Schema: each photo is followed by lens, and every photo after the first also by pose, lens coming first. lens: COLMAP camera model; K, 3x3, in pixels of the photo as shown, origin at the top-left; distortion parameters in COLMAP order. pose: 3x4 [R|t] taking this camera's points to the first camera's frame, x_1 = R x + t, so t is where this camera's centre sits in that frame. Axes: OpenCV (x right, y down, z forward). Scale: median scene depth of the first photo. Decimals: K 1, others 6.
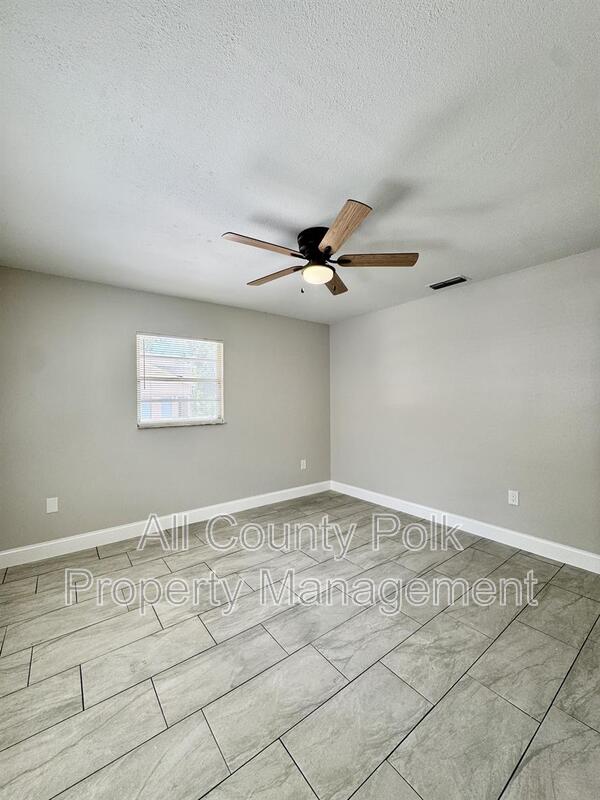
lens RADIAL K [[319.1, 0, 300.3], [0, 319.1, 399.6], [0, 0, 1]] dist [-0.003990, 0.000115]
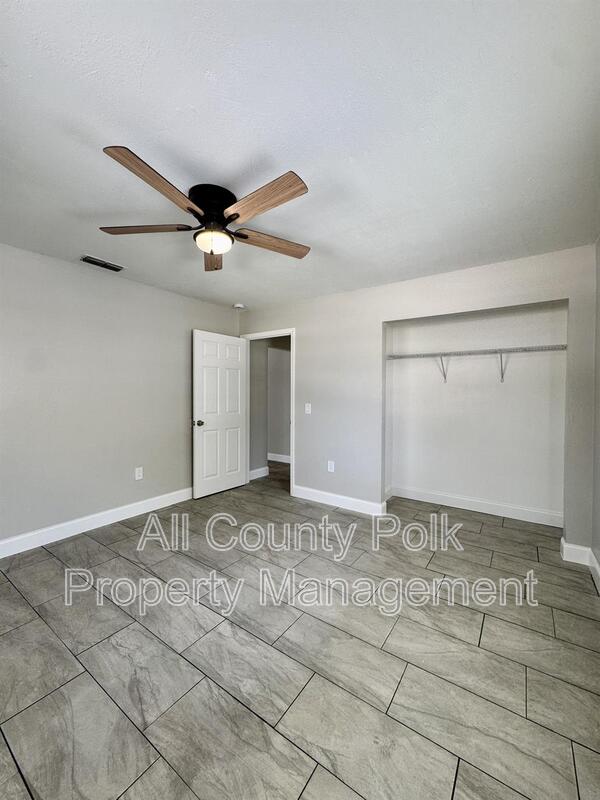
lens RADIAL K [[319.1, 0, 300.3], [0, 319.1, 399.6], [0, 0, 1]] dist [-0.003990, 0.000115]
pose [[-0.309093, -0.008713, 0.950992, -0.854197], [-0.000808, 0.999960, 0.008899, 0.027895], [-0.951032, 0.001982, -0.309087, 1.056541]]
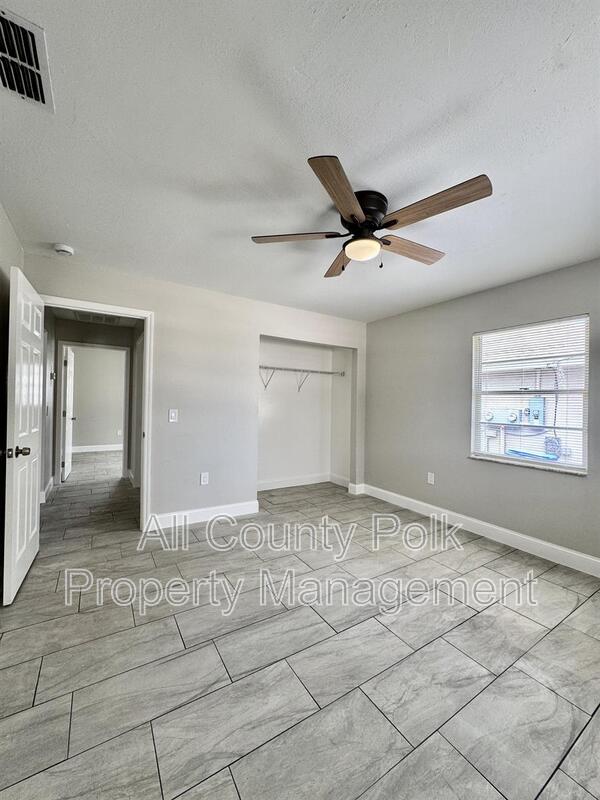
lens RADIAL K [[319.1, 0, 300.3], [0, 319.1, 399.6], [0, 0, 1]] dist [-0.003990, 0.000115]
pose [[-0.996495, -0.011208, 0.082898, 0.149223], [-0.011800, 0.999908, -0.006657, 0.023376], [-0.082816, -0.007611, -0.996536, 1.891876]]
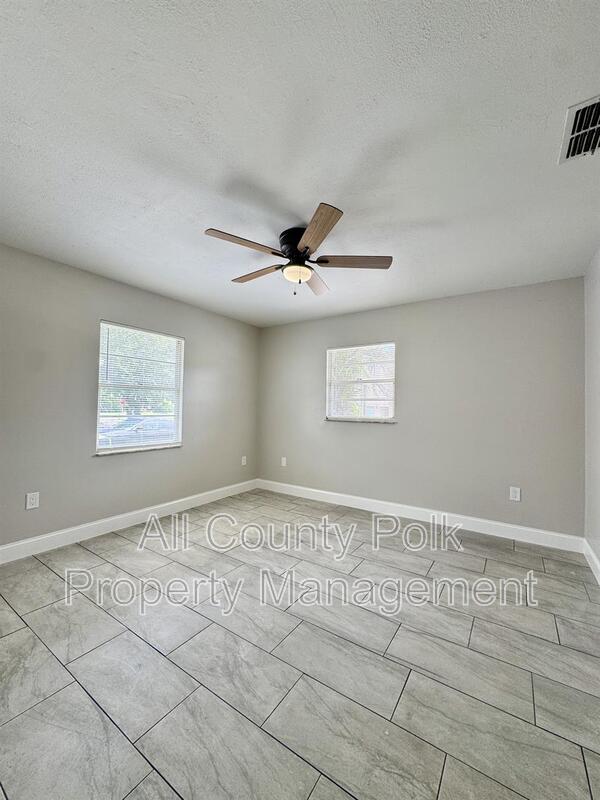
lens RADIAL K [[319.1, 0, 300.3], [0, 319.1, 399.6], [0, 0, 1]] dist [-0.003990, 0.000115]
pose [[0.325730, -0.008027, -0.945429, 1.061634], [-0.020933, 0.999658, -0.015700, 0.040976], [0.945231, 0.024905, 0.325451, 0.684136]]
